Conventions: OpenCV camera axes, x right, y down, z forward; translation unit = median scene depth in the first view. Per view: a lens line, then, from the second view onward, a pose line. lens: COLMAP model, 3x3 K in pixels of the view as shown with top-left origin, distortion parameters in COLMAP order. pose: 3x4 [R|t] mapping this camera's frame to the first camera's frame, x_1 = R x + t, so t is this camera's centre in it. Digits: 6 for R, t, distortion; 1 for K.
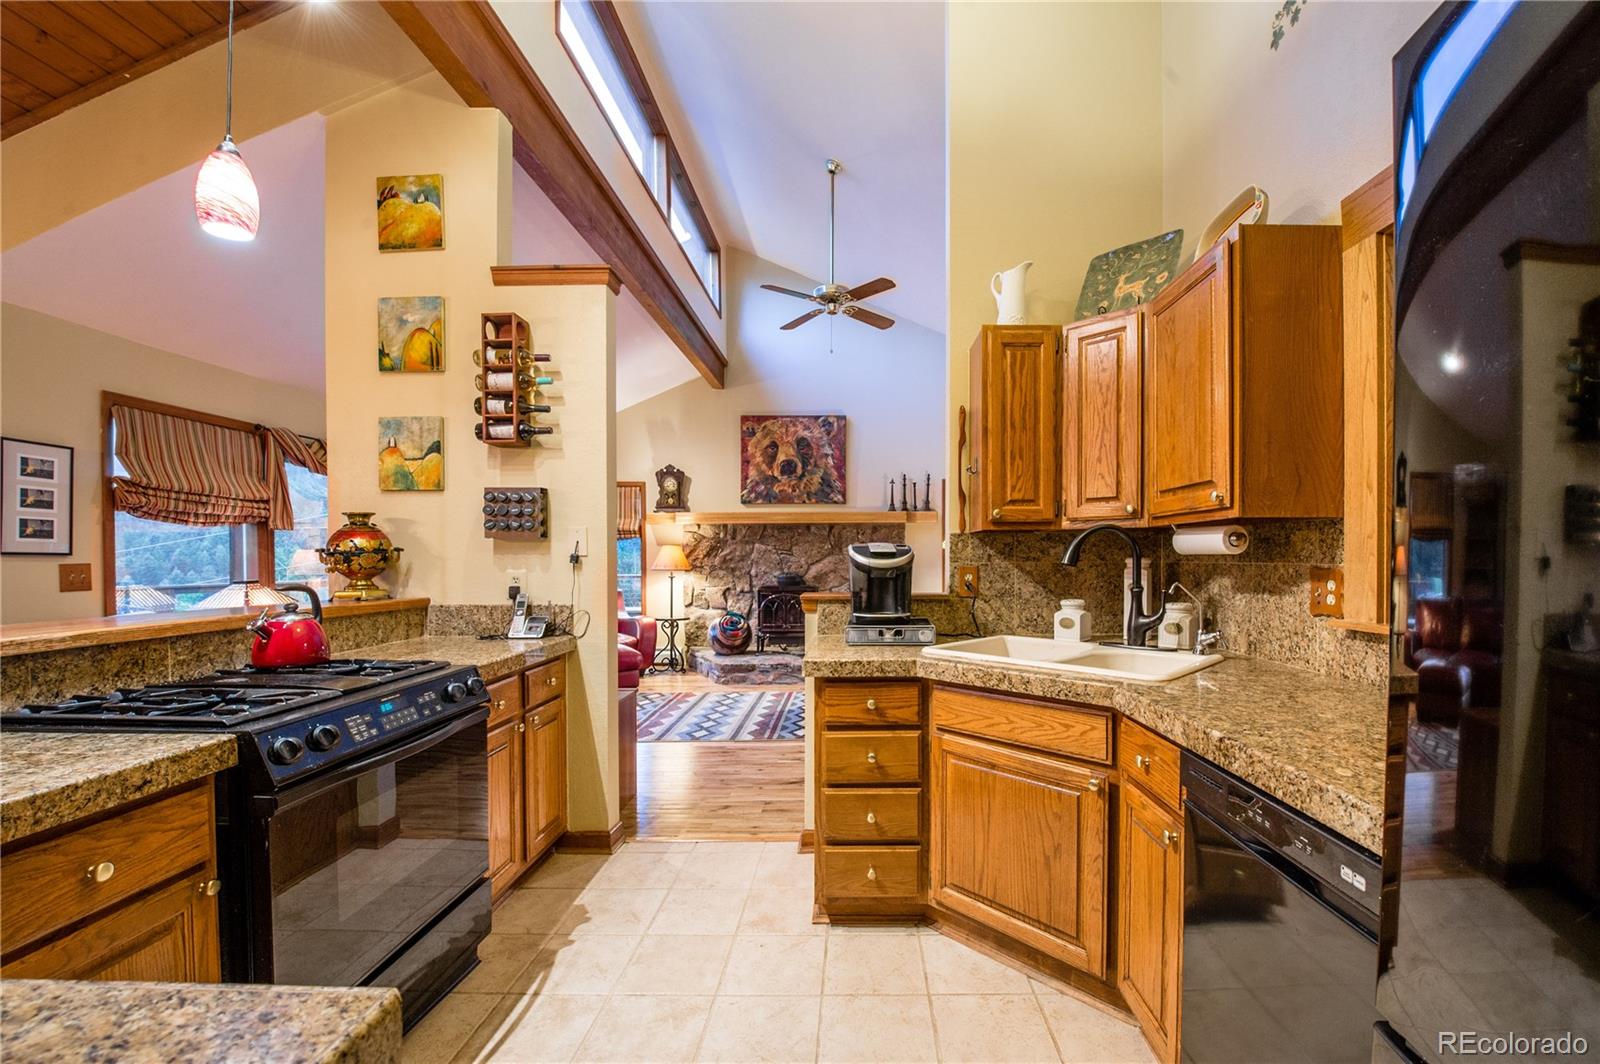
lens RADIAL K [[667.5, 0, 852.9], [0, 667.5, 558.8], [0, 0, 1]] dist [-0.001501, -0.000190]
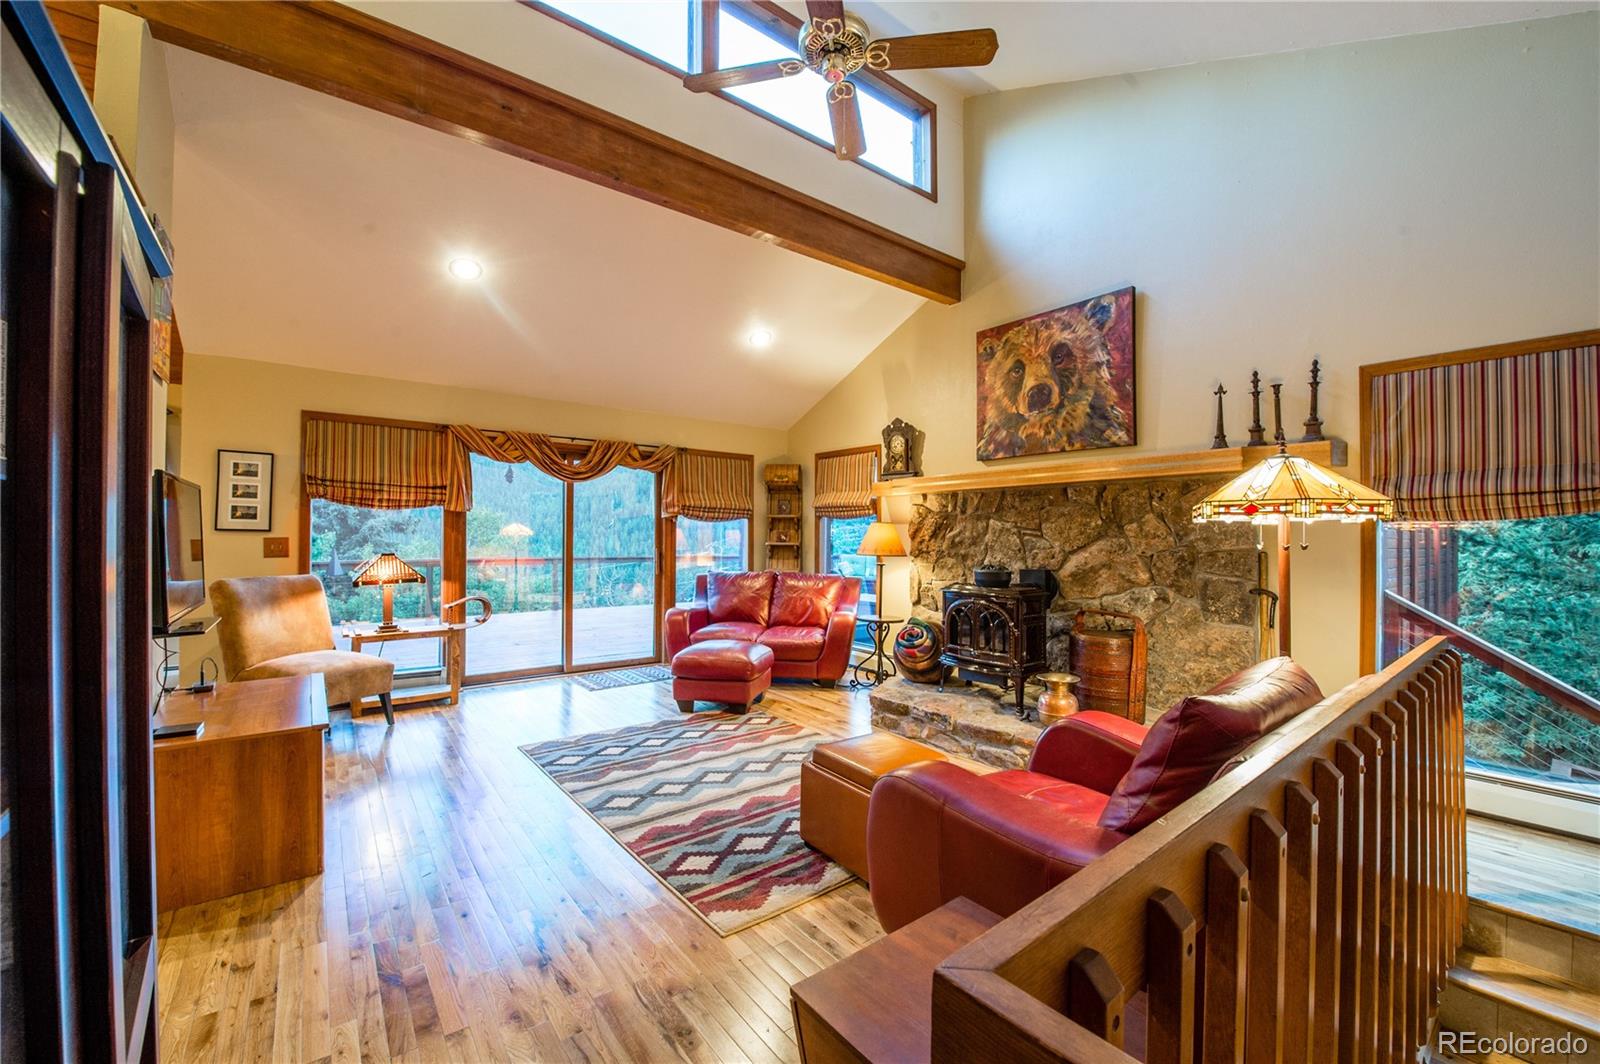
lens RADIAL K [[636.1, 0, 800.0], [0, 636.1, 532.0], [0, 0, 1]] dist [-0.016842, 0.000060]
pose [[0.616629, 0.001000, -0.787253, 0.233732], [-0.011942, 0.999896, -0.008083, -0.002759], [0.787163, 0.014386, 0.616577, 0.462480]]
